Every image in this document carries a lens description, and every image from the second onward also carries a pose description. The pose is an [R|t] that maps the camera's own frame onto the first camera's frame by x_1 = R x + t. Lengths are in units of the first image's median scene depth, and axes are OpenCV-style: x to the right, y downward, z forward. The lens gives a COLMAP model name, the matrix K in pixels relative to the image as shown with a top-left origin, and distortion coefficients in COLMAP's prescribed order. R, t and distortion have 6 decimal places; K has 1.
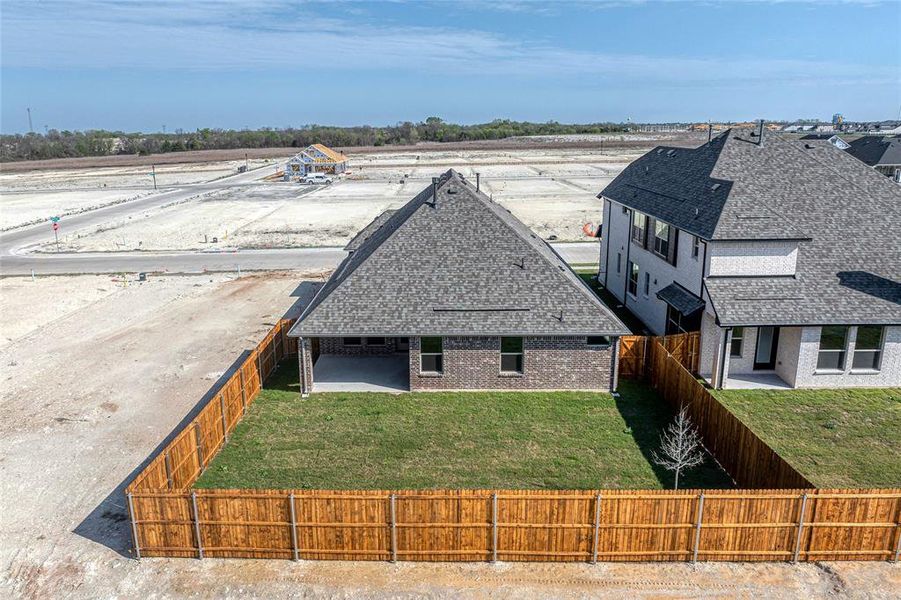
lens RADIAL K [[668.2, 0, 427.5], [0, 668.2, 302.4], [0, 0, 1]] dist [-0.011674, -0.001620]
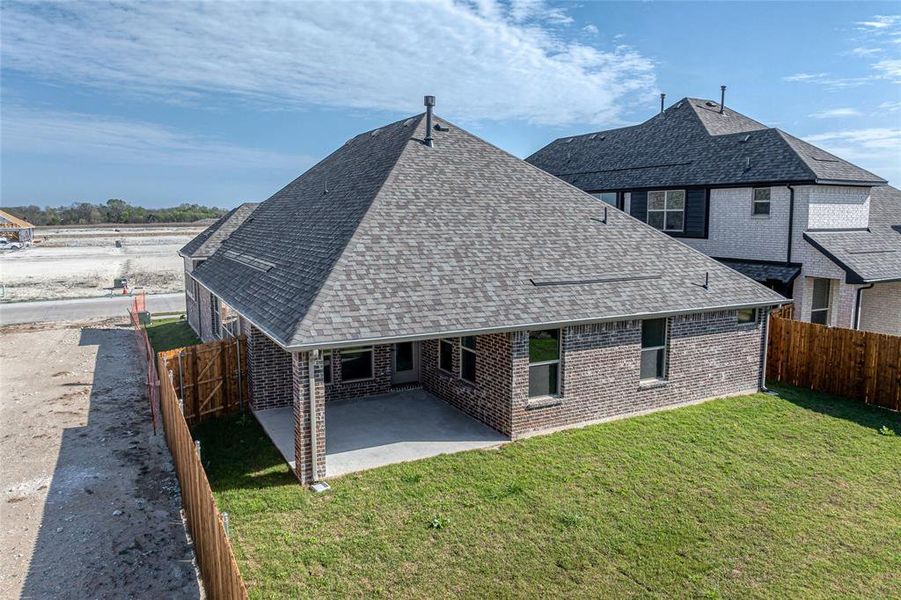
lens RADIAL K [[626.4, 0, 450.5], [0, 626.4, 300.0], [0, 0, 1]] dist [-0.019071, -0.001012]
pose [[0.871316, -0.051772, 0.487985, -0.304275], [0.113321, 0.988769, -0.097438, 0.067621], [-0.477460, 0.140198, 0.867397, 0.587303]]
